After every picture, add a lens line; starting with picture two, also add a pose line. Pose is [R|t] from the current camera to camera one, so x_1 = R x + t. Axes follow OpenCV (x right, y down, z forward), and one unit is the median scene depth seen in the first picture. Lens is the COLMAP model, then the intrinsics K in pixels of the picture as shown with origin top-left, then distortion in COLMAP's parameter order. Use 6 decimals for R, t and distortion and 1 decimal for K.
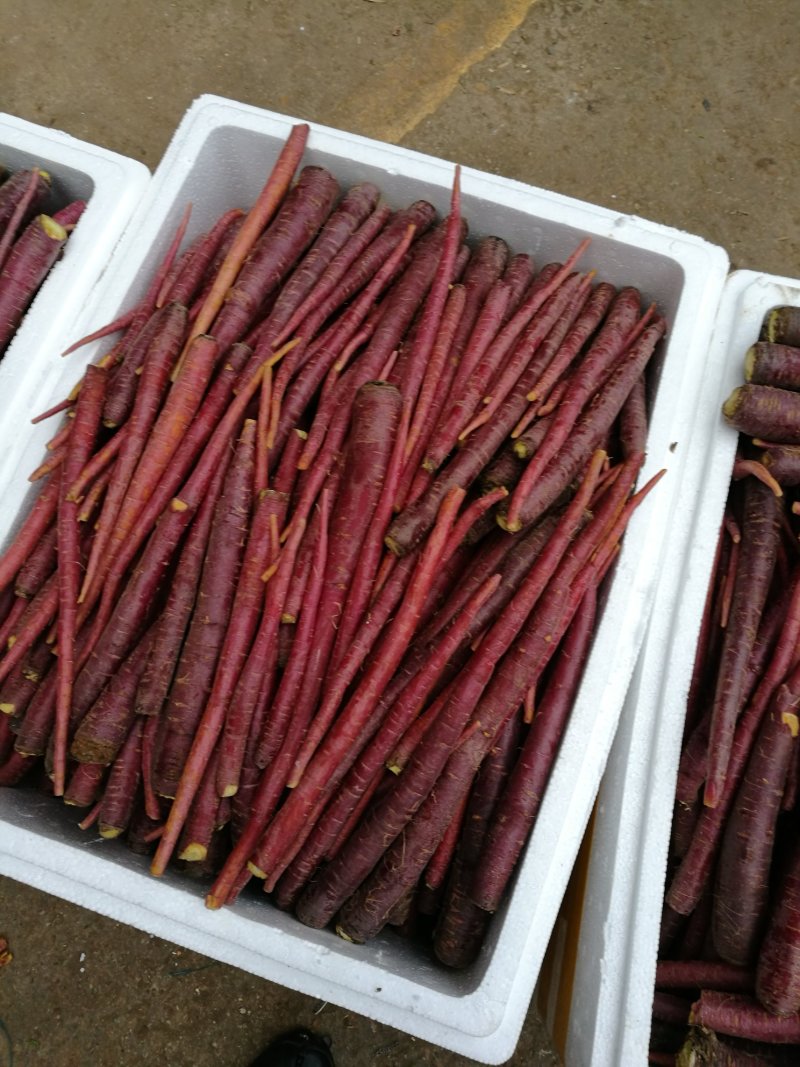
lens RADIAL K [[830.9, 0, 400.0], [0, 830.9, 533.5], [0, 0, 1]] dist [-0.040660, 0.047391]
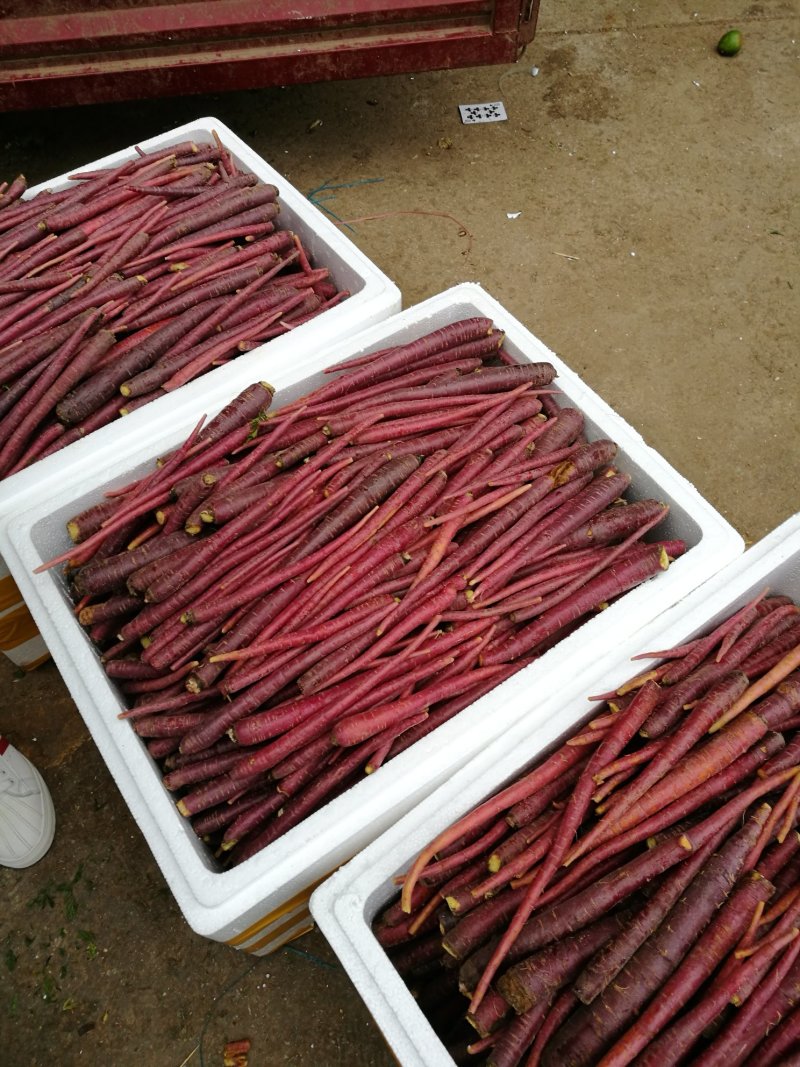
lens RADIAL K [[830.9, 0, 400.0], [0, 830.9, 533.5], [0, 0, 1]] dist [-0.040660, 0.047391]
pose [[0.819722, 0.483195, -0.307536, -0.429279], [-0.546412, 0.820706, -0.166958, 0.020369], [0.171723, 0.304900, 0.936775, -0.253063]]
